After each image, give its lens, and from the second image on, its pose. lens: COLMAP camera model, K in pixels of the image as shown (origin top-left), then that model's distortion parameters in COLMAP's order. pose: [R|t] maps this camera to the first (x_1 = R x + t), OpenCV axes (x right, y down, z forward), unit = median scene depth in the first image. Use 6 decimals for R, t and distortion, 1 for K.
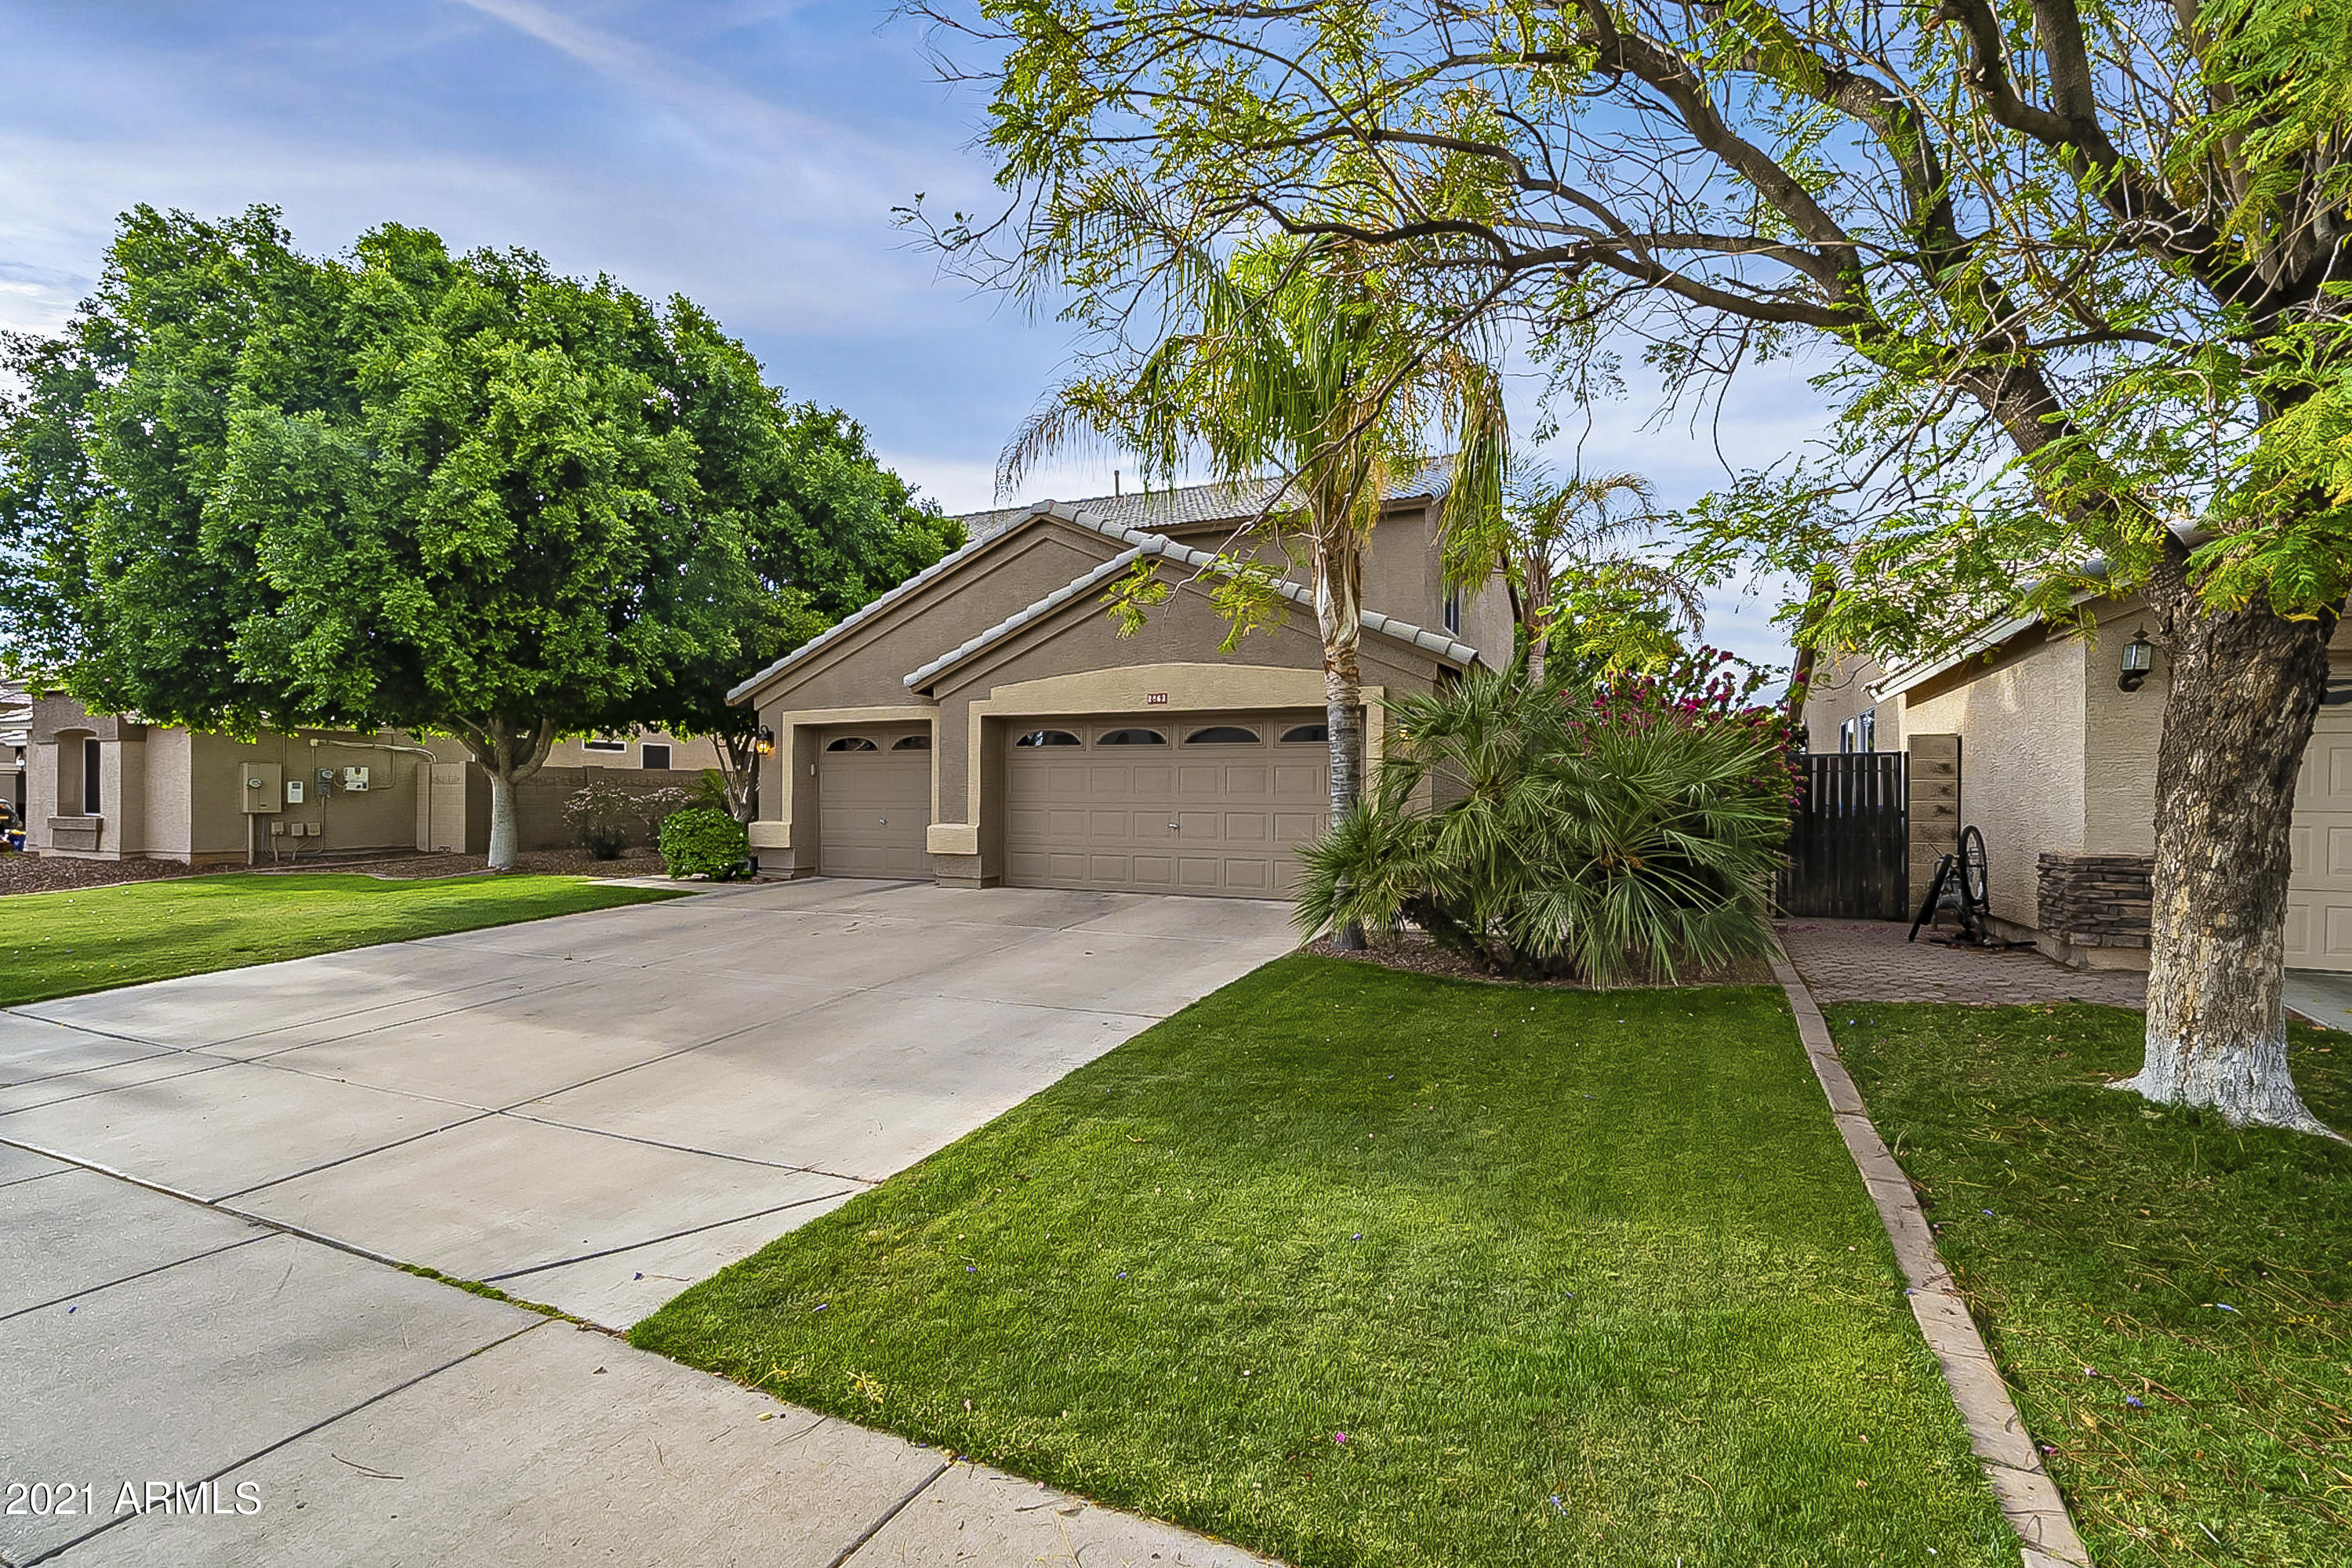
lens RADIAL K [[1079.5, 0, 1182.5], [0, 1079.5, 792.7], [0, 0, 1]] dist [-0.000335, 0.001978]
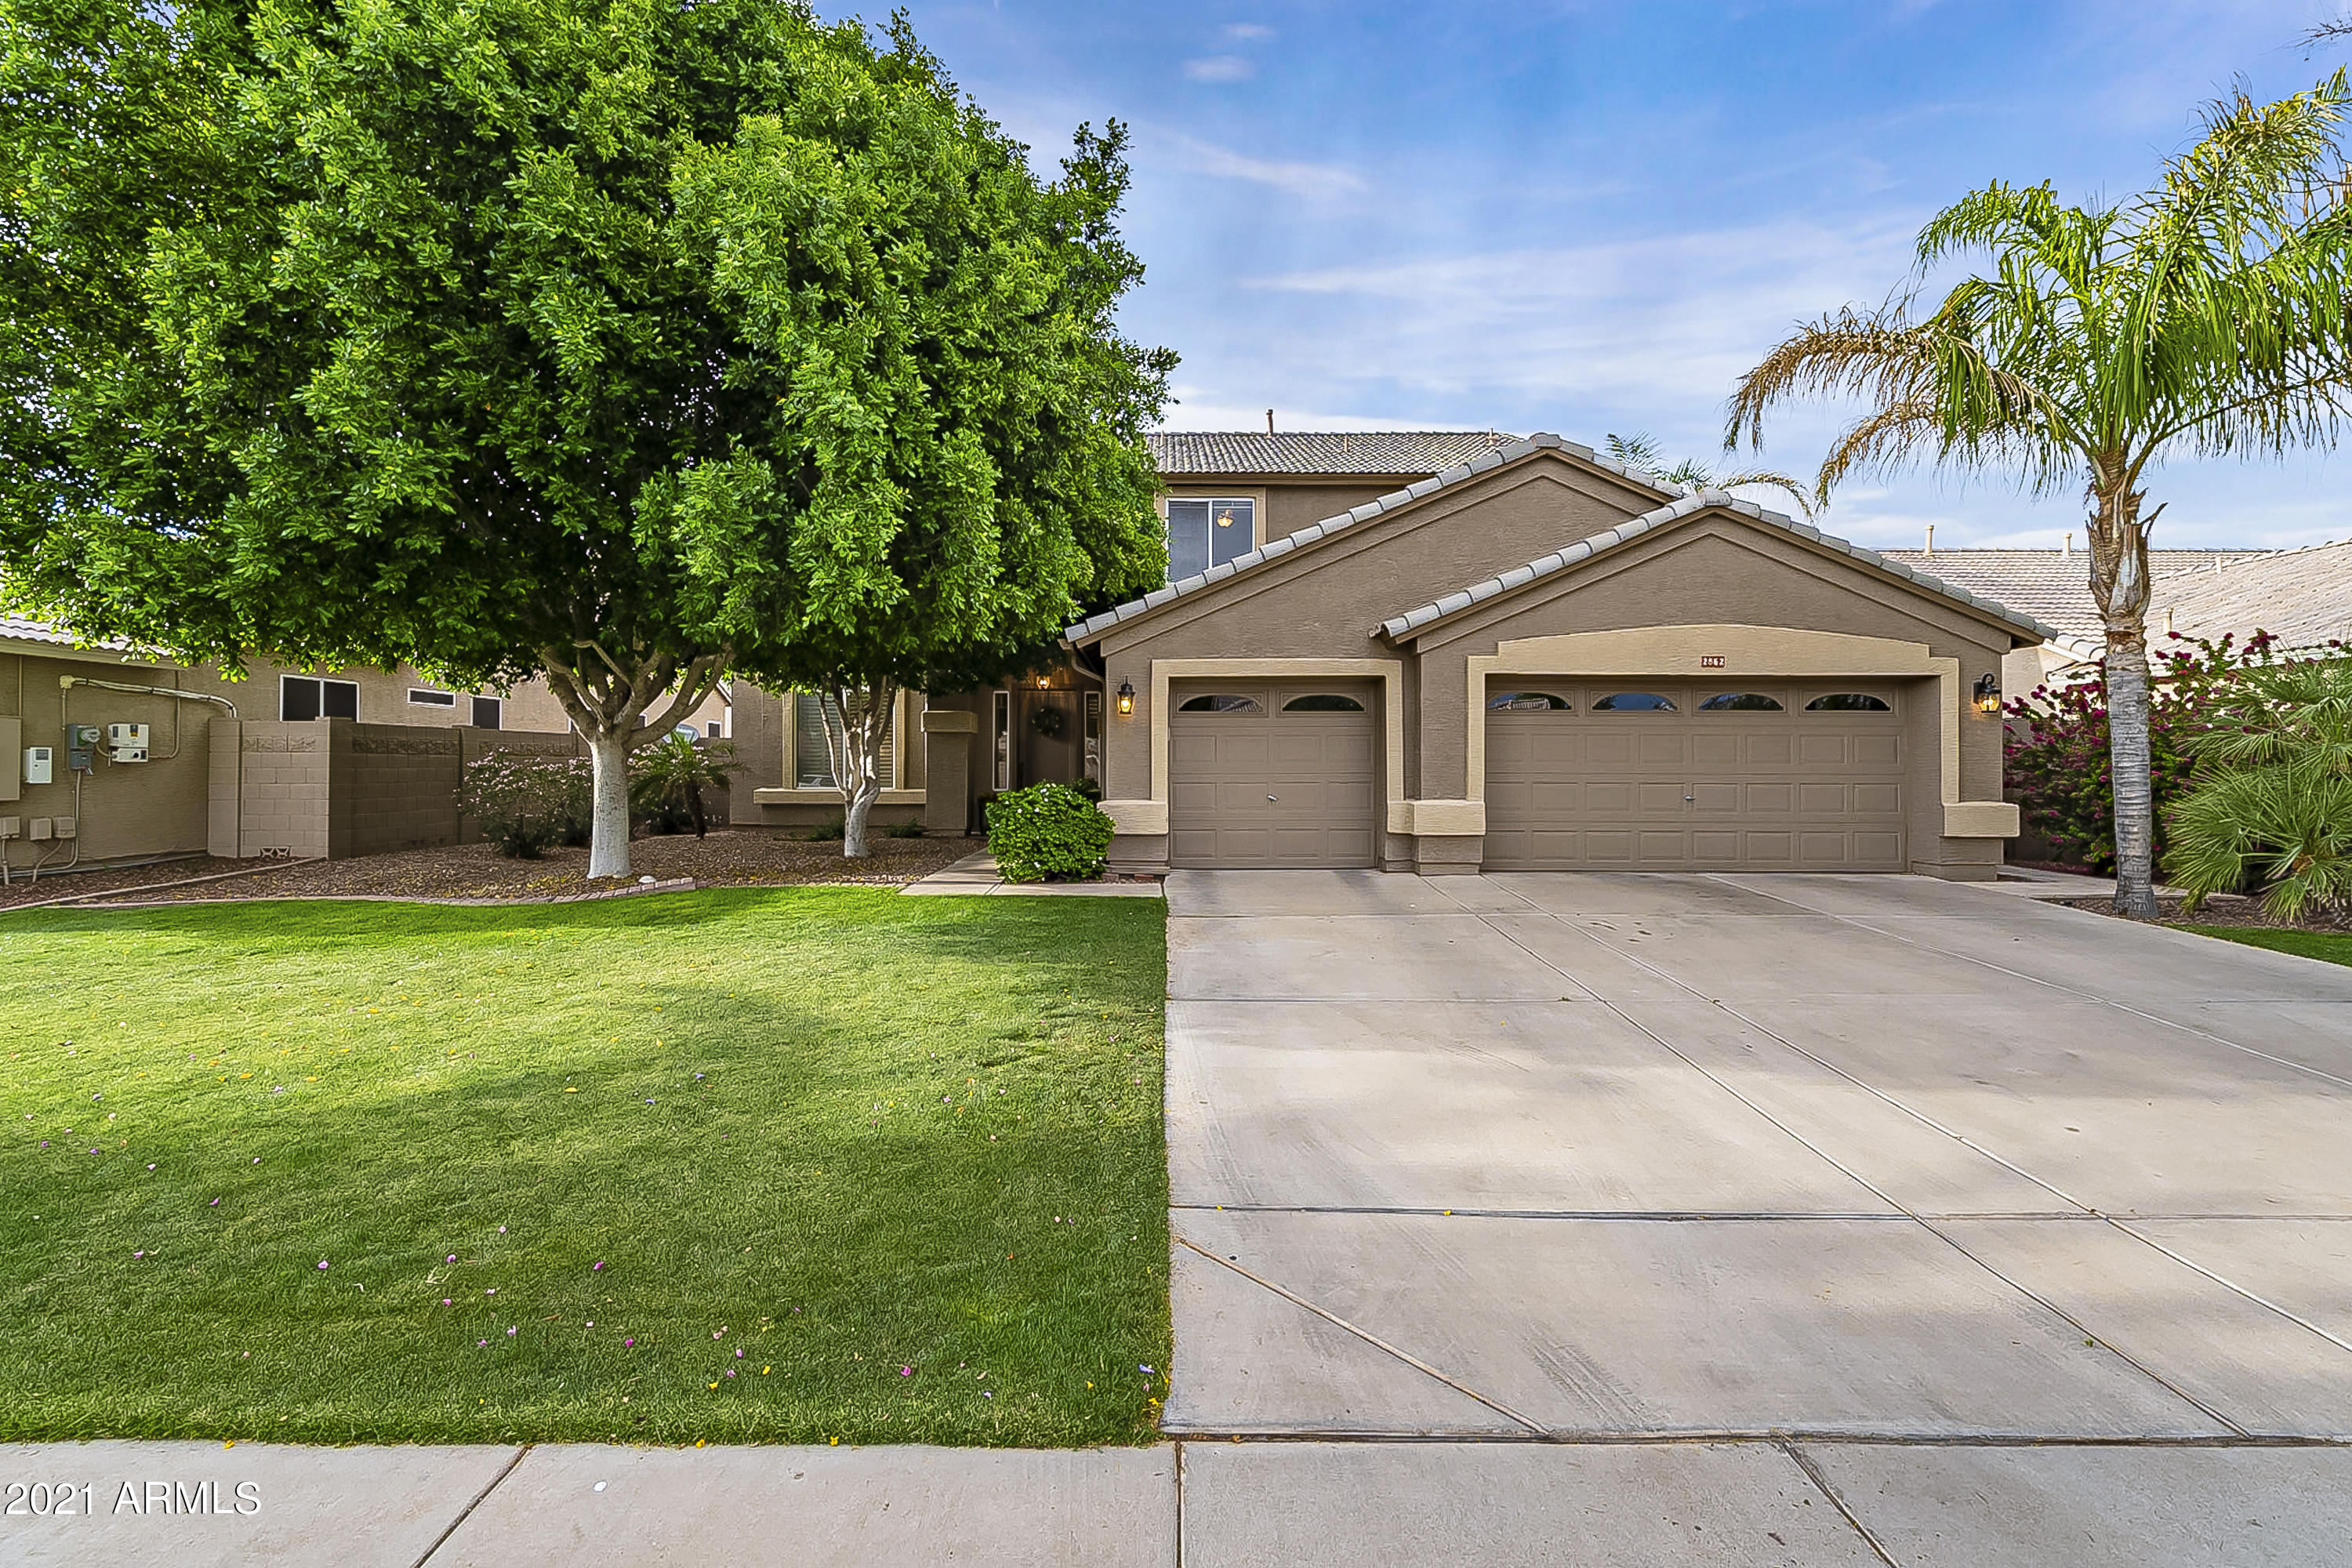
lens RADIAL K [[1079.5, 0, 1174.8], [0, 1079.5, 766.8], [0, 0, 1]] dist [-0.000335, 0.001978]
pose [[0.909470, -0.004952, 0.415740, -0.681225], [0.002481, 0.999976, 0.006485, -0.002832], [-0.415762, -0.004866, 0.909460, 0.282037]]
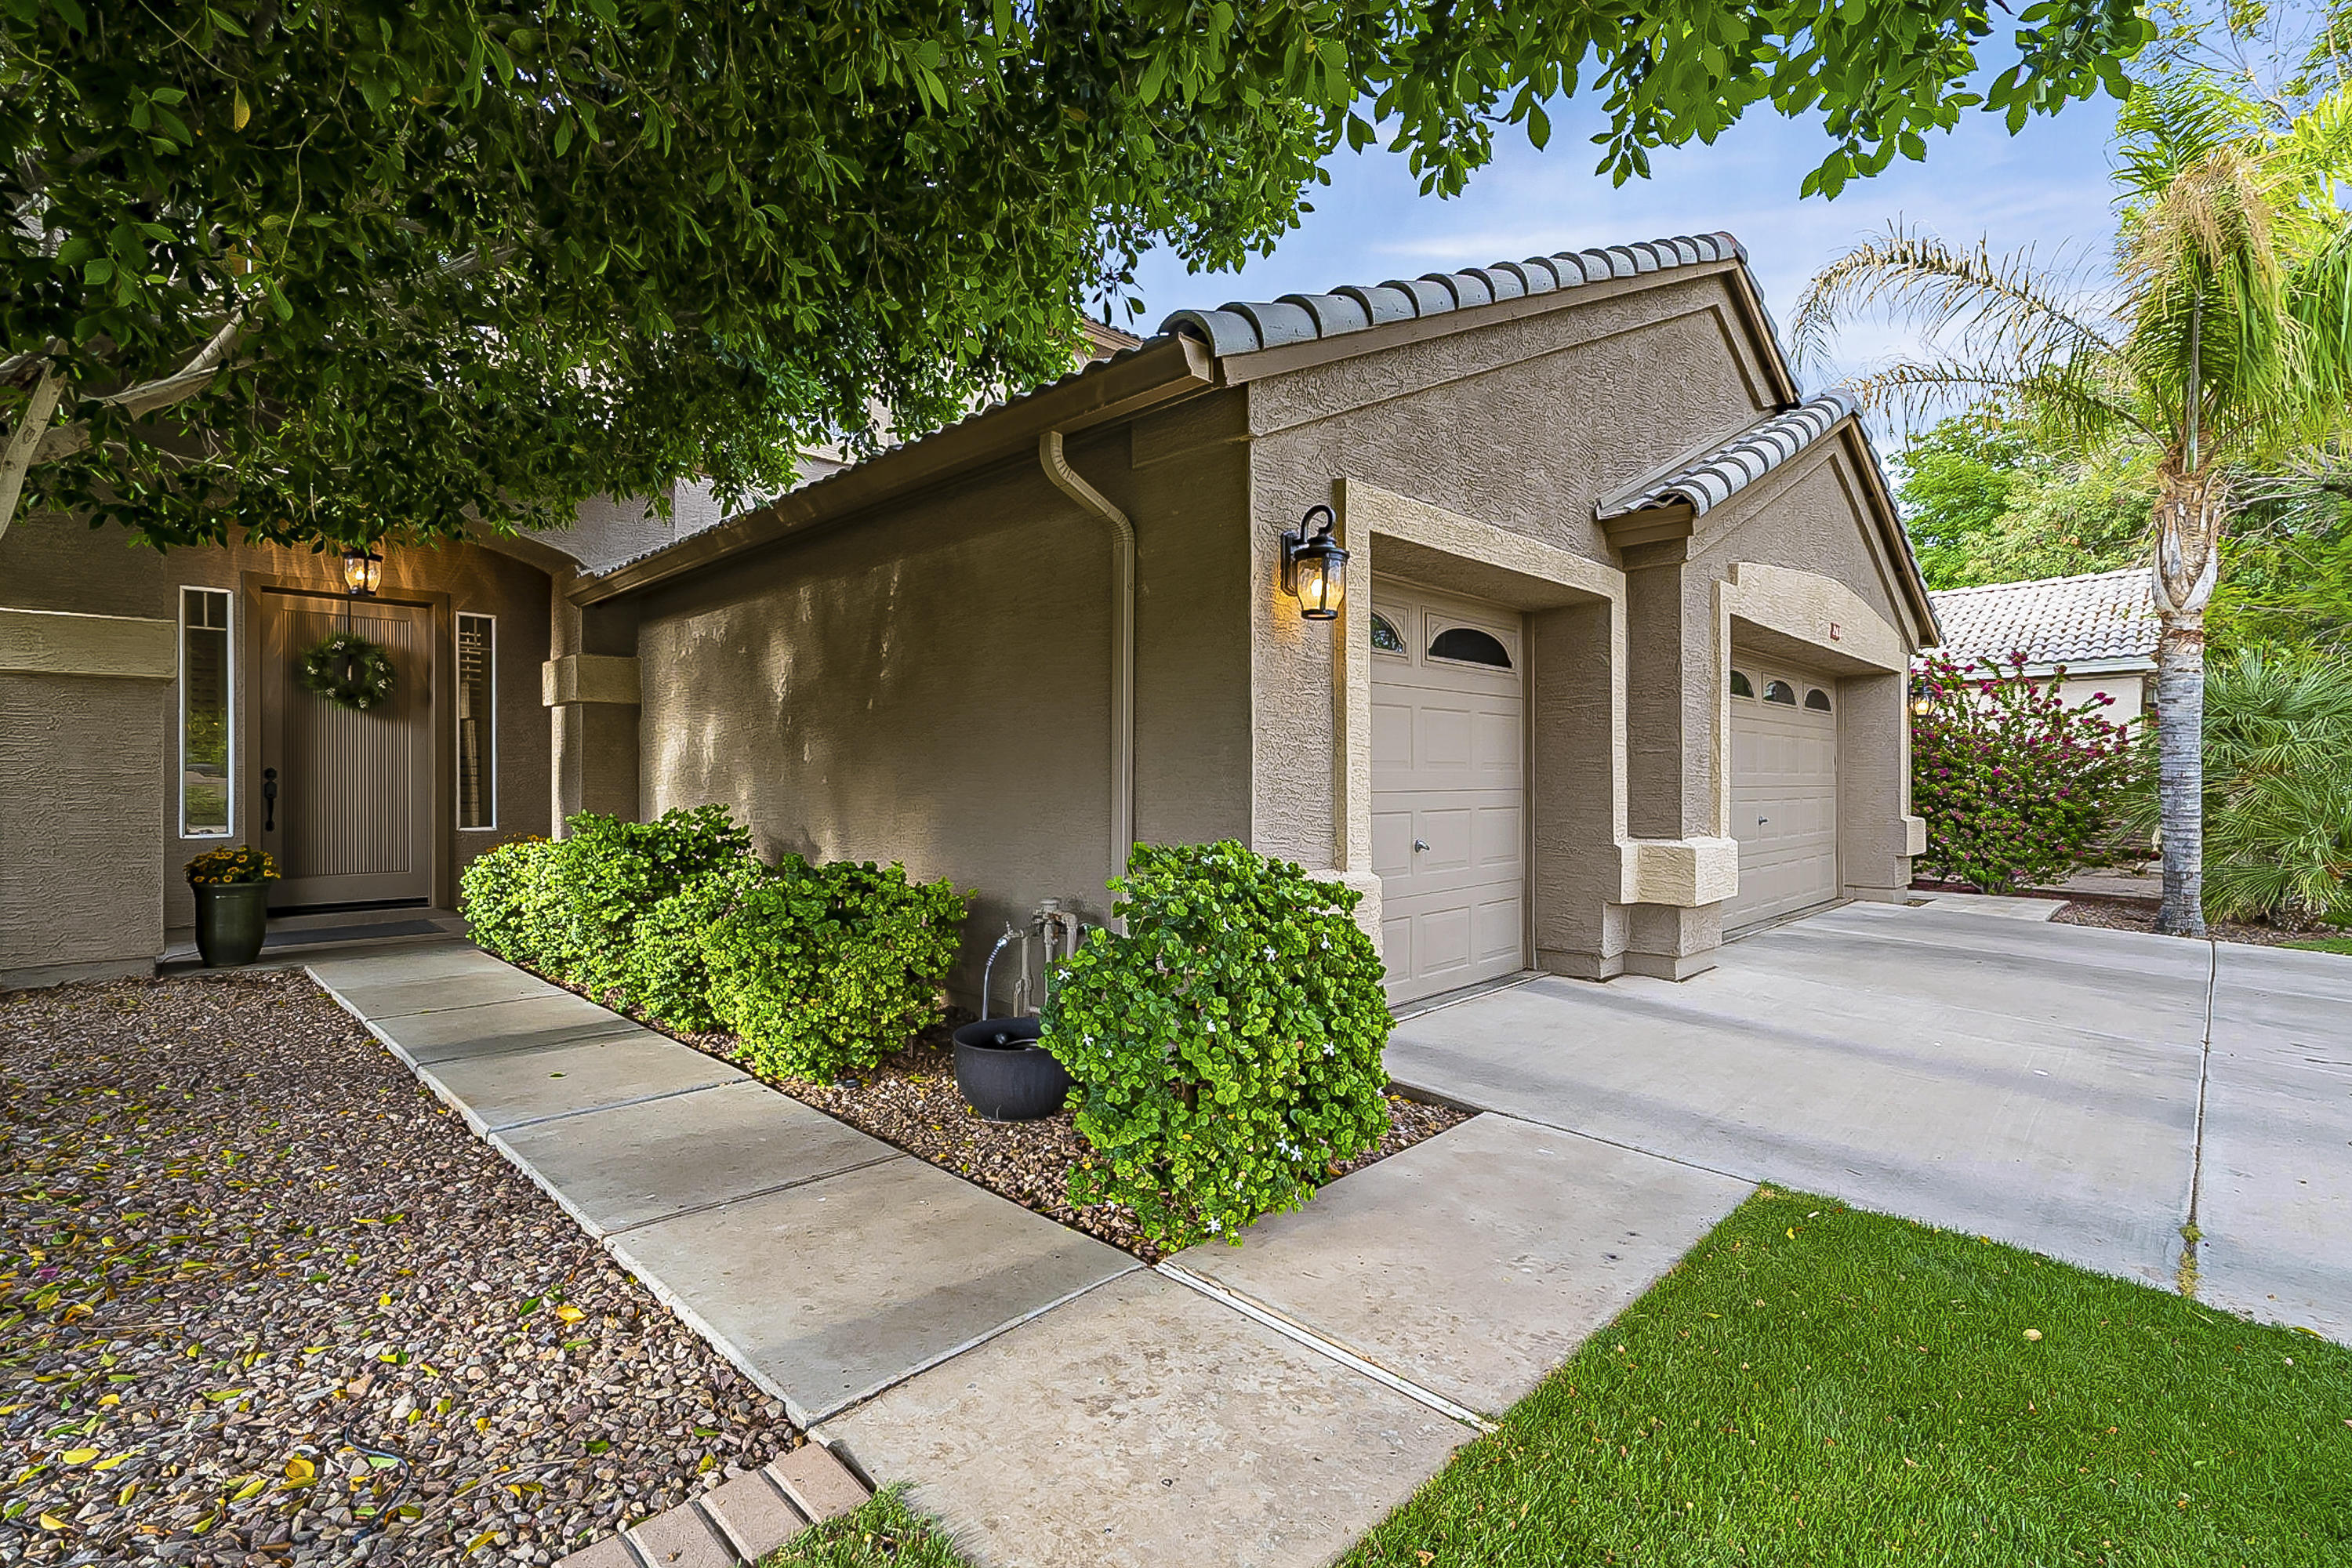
lens RADIAL K [[1079.5, 0, 1186.7], [0, 1079.5, 783.9], [0, 0, 1]] dist [-0.000335, 0.001978]
pose [[0.344344, -0.004504, 0.938833, -0.650728], [-0.000707, 0.999987, 0.005057, 0.003881], [-0.938843, -0.002405, 0.344336, 0.936231]]
